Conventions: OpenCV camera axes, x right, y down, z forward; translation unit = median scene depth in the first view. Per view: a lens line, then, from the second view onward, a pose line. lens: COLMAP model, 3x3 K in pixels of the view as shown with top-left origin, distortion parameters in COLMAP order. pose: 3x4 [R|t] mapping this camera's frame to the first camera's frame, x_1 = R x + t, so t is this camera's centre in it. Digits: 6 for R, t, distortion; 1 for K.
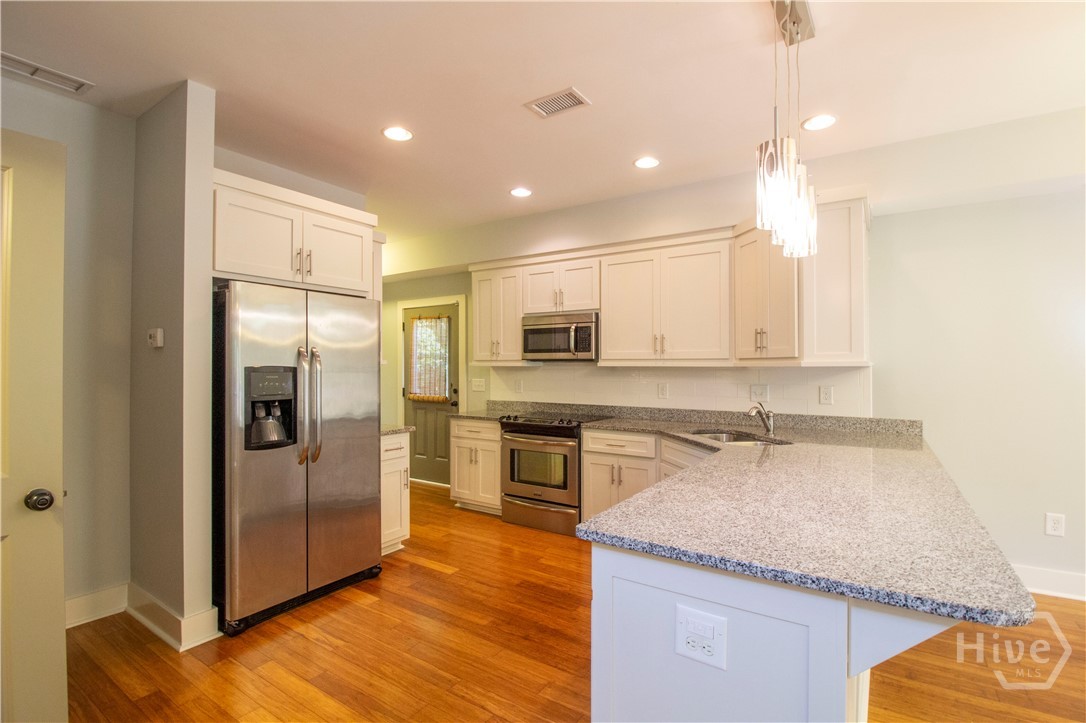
lens RADIAL K [[504.5, 0, 547.3], [0, 504.5, 360.3], [0, 0, 1]] dist [-0.018105, -0.001330]
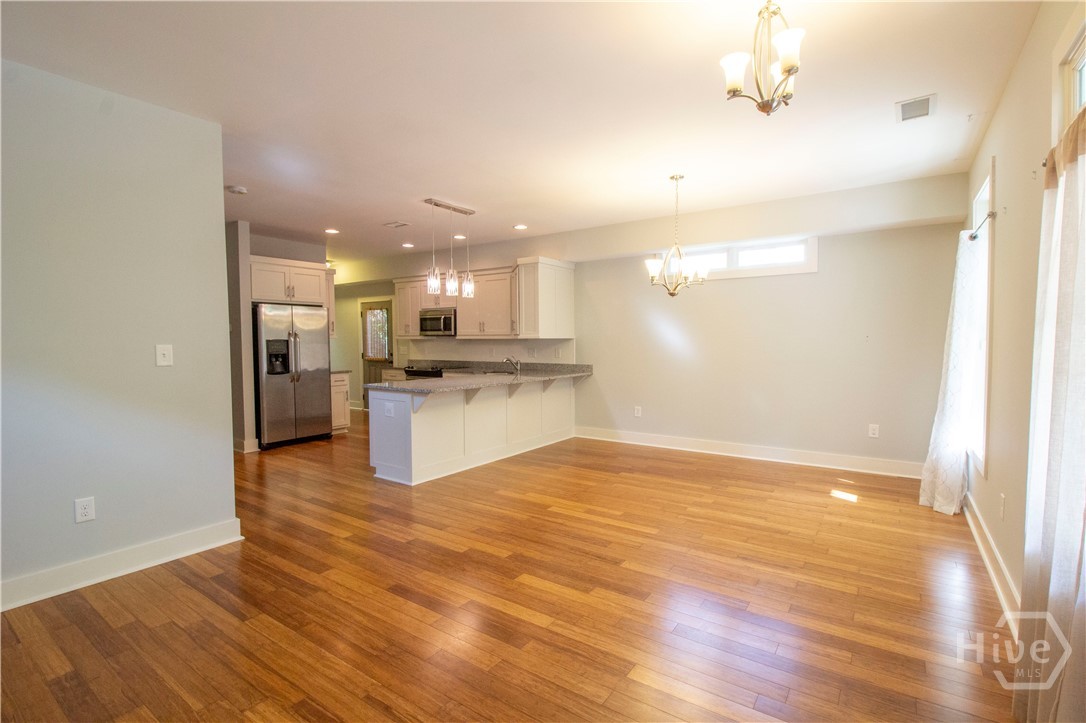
lens RADIAL K [[504.5, 0, 550.3], [0, 504.5, 362.0], [0, 0, 1]] dist [-0.018105, -0.001330]
pose [[0.999877, -0.002988, -0.015386, 0.512919], [0.003867, 0.998342, 0.057431, -0.008739], [0.015189, -0.057483, 0.998231, -0.893616]]
